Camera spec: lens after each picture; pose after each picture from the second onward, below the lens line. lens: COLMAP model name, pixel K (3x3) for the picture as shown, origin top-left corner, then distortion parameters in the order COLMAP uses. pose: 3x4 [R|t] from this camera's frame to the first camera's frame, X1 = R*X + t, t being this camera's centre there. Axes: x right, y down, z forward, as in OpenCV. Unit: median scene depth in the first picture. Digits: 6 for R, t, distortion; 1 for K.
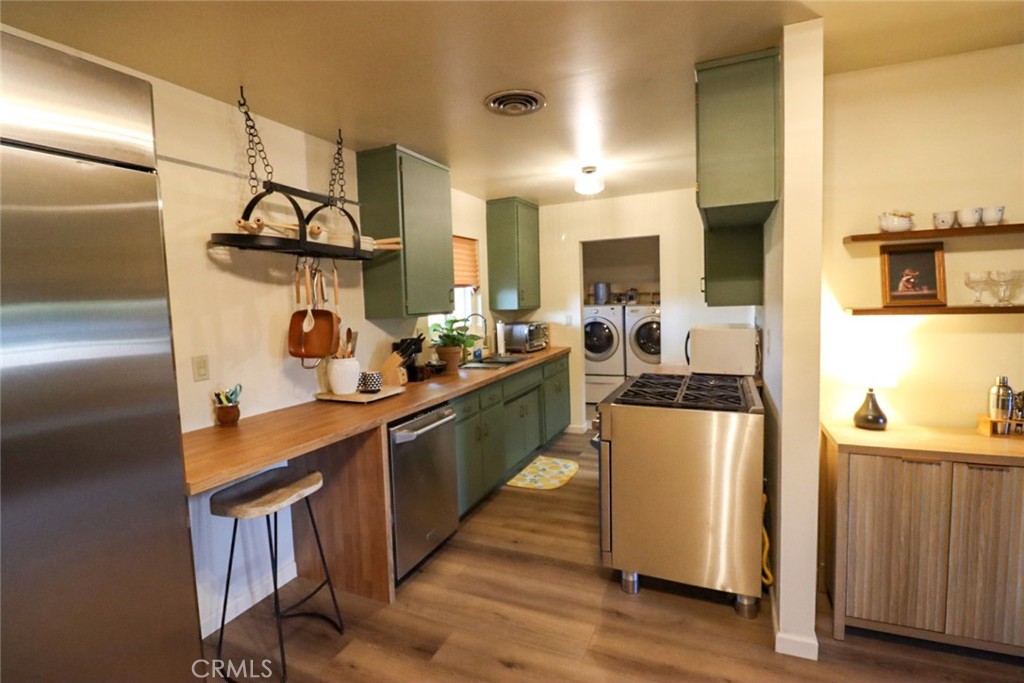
lens RADIAL K [[475.5, 0, 511.6], [0, 475.5, 330.0], [0, 0, 1]] dist [-0.001417, -0.012021]
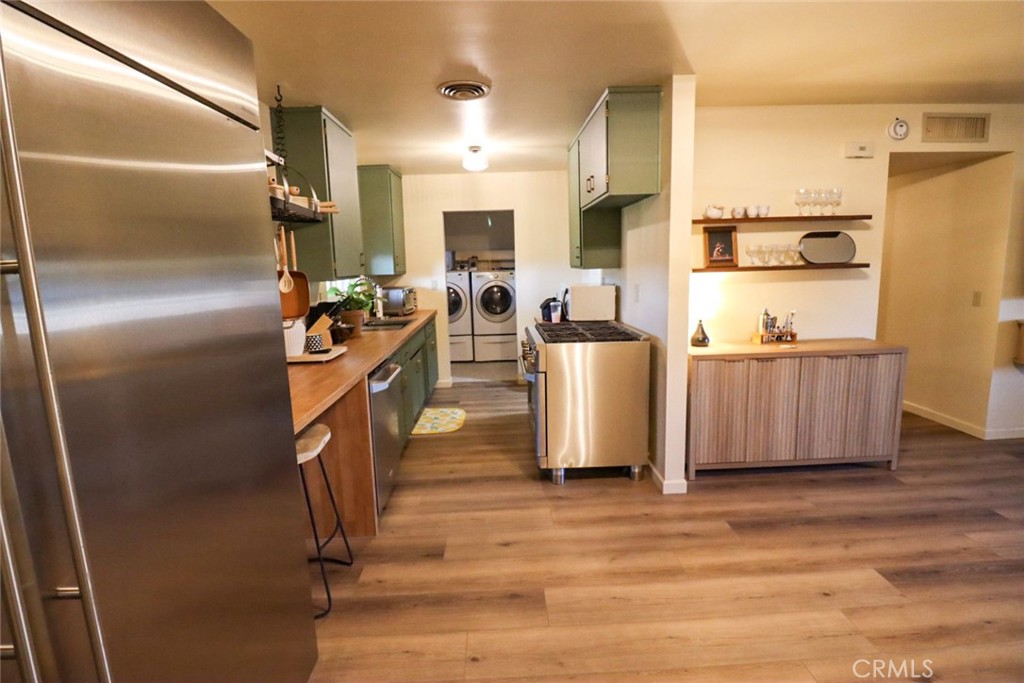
lens RADIAL K [[475.5, 0, 510.7], [0, 475.5, 329.6], [0, 0, 1]] dist [-0.001417, -0.012021]
pose [[0.900854, -0.054907, 0.430636, -0.369193], [0.028441, 0.997303, 0.067661, 0.024138], [-0.433189, -0.048705, 0.899986, -0.102694]]
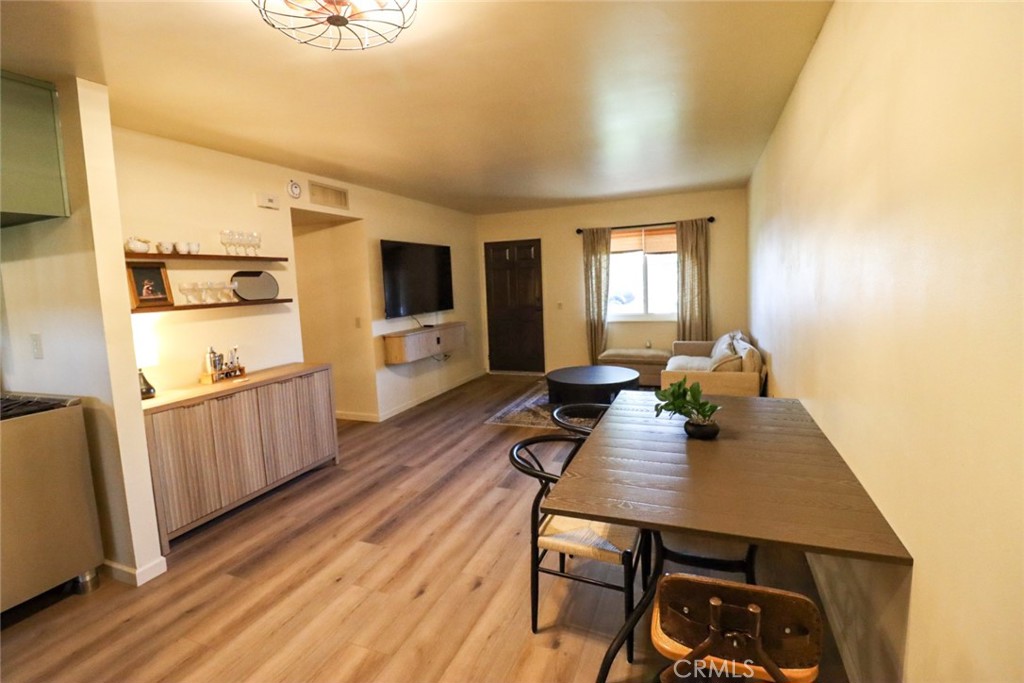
lens RADIAL K [[475.5, 0, 511.1], [0, 475.5, 330.2], [0, 0, 1]] dist [-0.001417, -0.012021]
pose [[-0.037338, -0.068202, 0.996973, -0.465634], [0.110854, 0.991228, 0.071960, 0.027671], [-0.993135, 0.113206, -0.029450, -0.005254]]
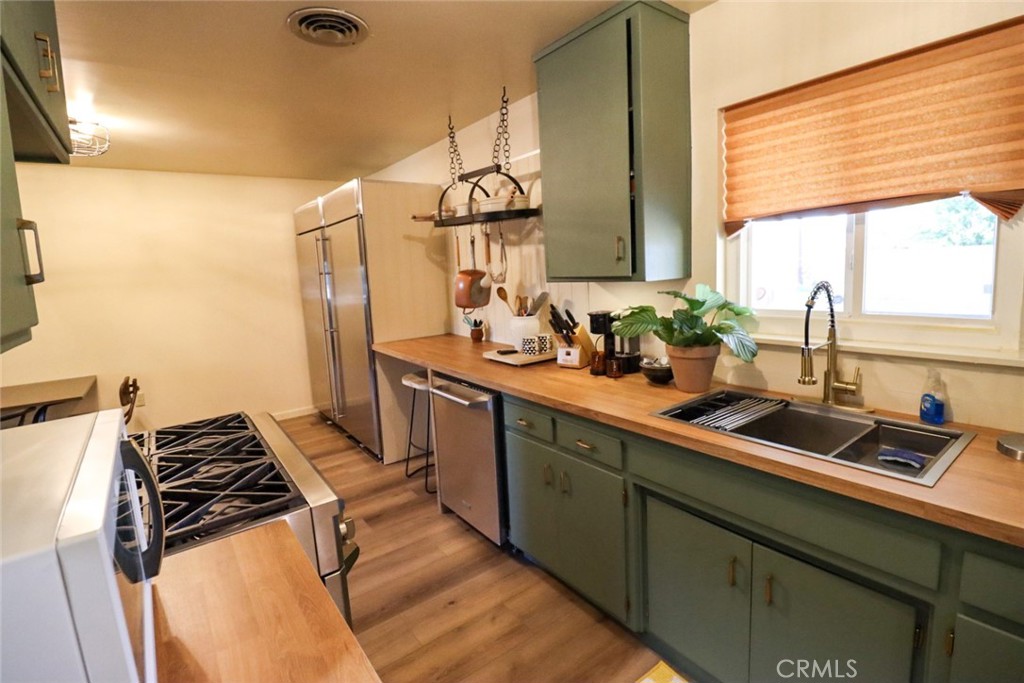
lens RADIAL K [[475.5, 0, 510.5], [0, 475.5, 322.0], [0, 0, 1]] dist [-0.001417, -0.012021]
pose [[-0.484996, 0.159546, -0.859839, 0.558236], [0.009674, 0.984136, 0.177152, -0.111903], [0.874463, 0.077600, -0.478846, 1.491262]]
